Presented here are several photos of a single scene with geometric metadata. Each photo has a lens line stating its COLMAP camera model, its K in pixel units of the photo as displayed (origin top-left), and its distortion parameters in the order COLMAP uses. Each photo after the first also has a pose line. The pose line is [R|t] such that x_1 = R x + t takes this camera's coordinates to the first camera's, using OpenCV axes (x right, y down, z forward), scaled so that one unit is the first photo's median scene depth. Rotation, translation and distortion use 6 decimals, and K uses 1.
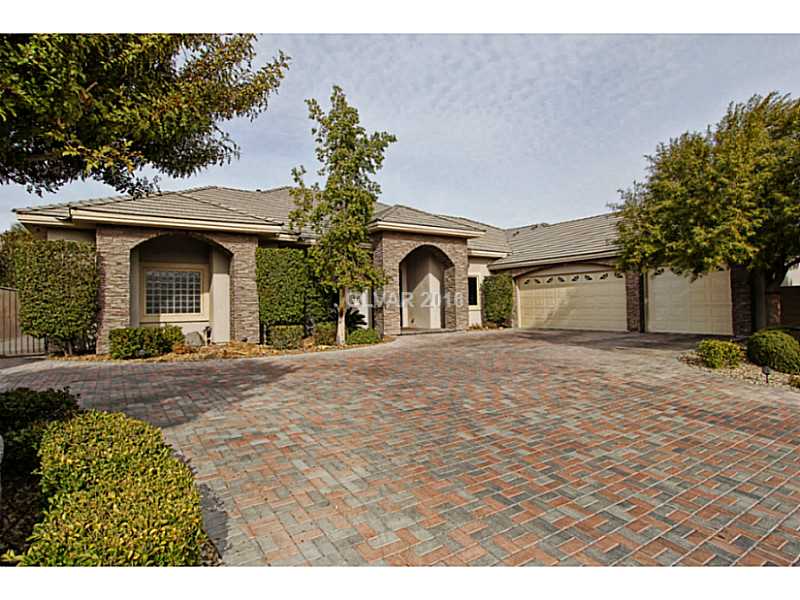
lens RADIAL K [[435.1, 0, 398.2], [0, 435.1, 299.6], [0, 0, 1]] dist [-0.006695, -0.002043]
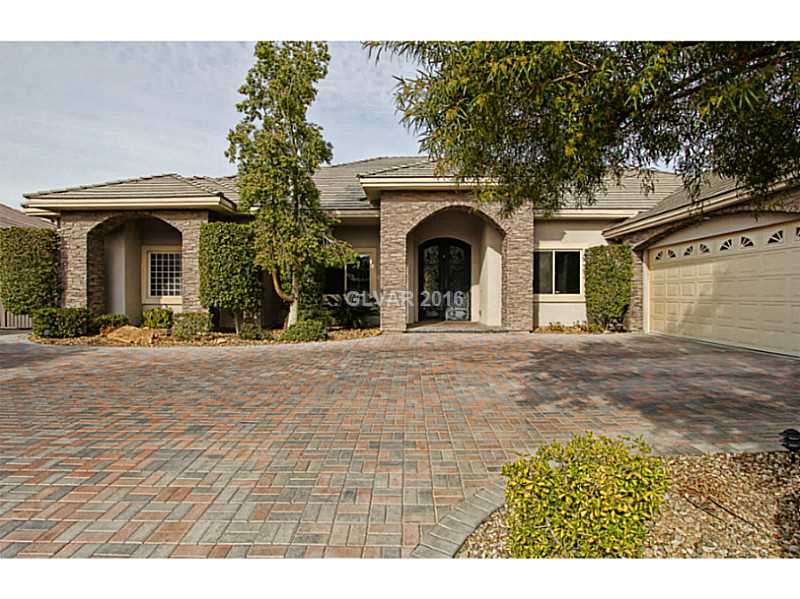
lens RADIAL K [[435.1, 0, 398.2], [0, 435.1, 298.5], [0, 0, 1]] dist [-0.006695, -0.002043]
pose [[0.825615, 0.023935, -0.563727, 0.400120], [-0.008411, 0.999511, 0.030120, 0.002479], [0.564172, -0.020126, 0.825412, 0.383795]]
